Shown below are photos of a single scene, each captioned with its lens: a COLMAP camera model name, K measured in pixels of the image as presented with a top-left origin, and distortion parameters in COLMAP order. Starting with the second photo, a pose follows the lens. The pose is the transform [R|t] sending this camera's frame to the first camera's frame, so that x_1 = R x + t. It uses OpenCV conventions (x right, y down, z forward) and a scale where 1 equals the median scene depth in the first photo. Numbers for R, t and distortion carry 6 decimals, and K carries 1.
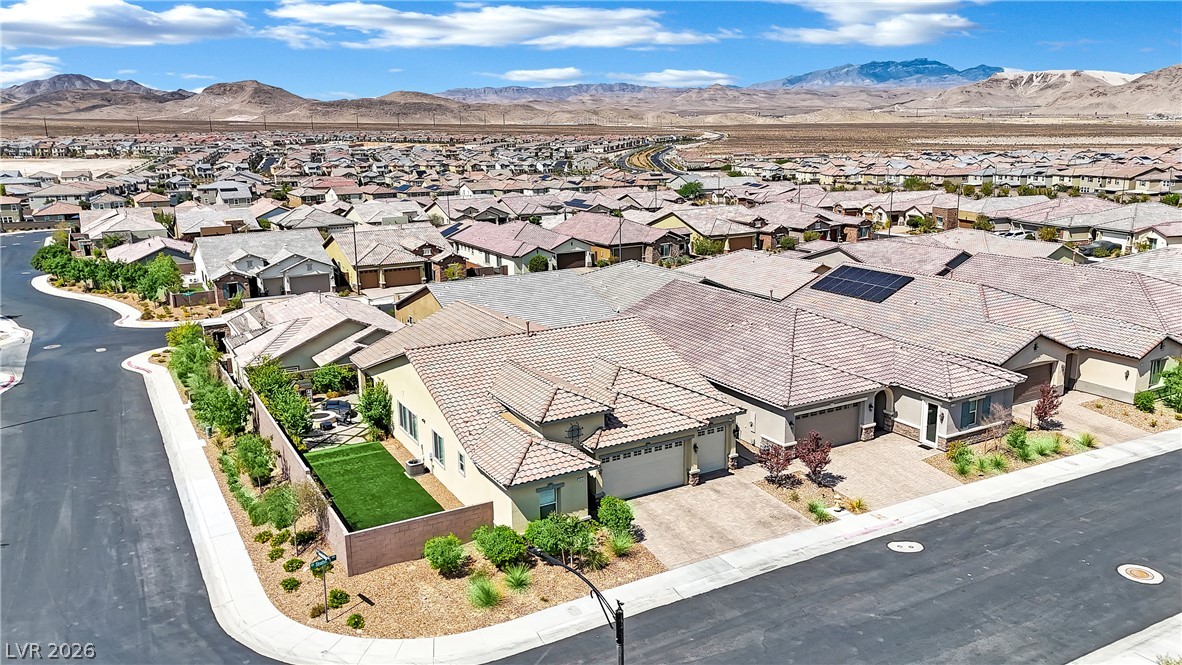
lens RADIAL K [[890.7, 0, 591.0], [0, 890.7, 332.5], [0, 0, 1]] dist [0.066139, -0.091905]
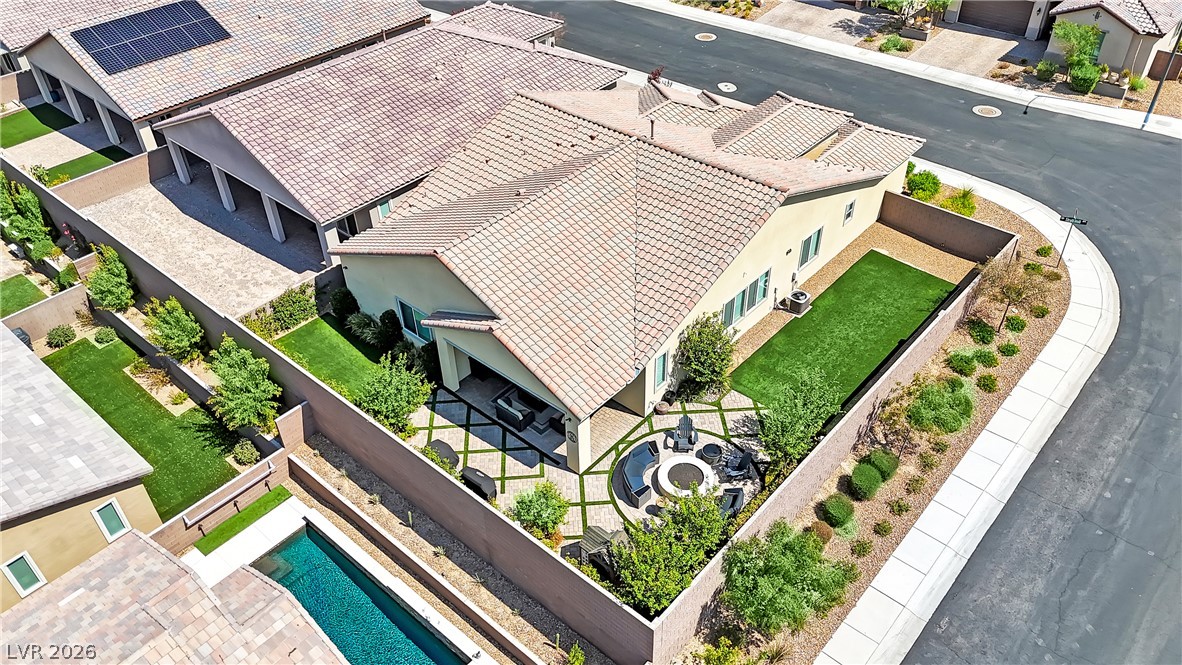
lens RADIAL K [[890.7, 0, 591.0], [0, 890.7, 332.5], [0, 0, 1]] dist [0.066139, -0.091905]
pose [[-0.335002, -0.589940, 0.734673, -0.852333], [0.220549, 0.708969, 0.669867, -0.471533], [-0.916042, 0.386438, -0.107395, 1.445211]]
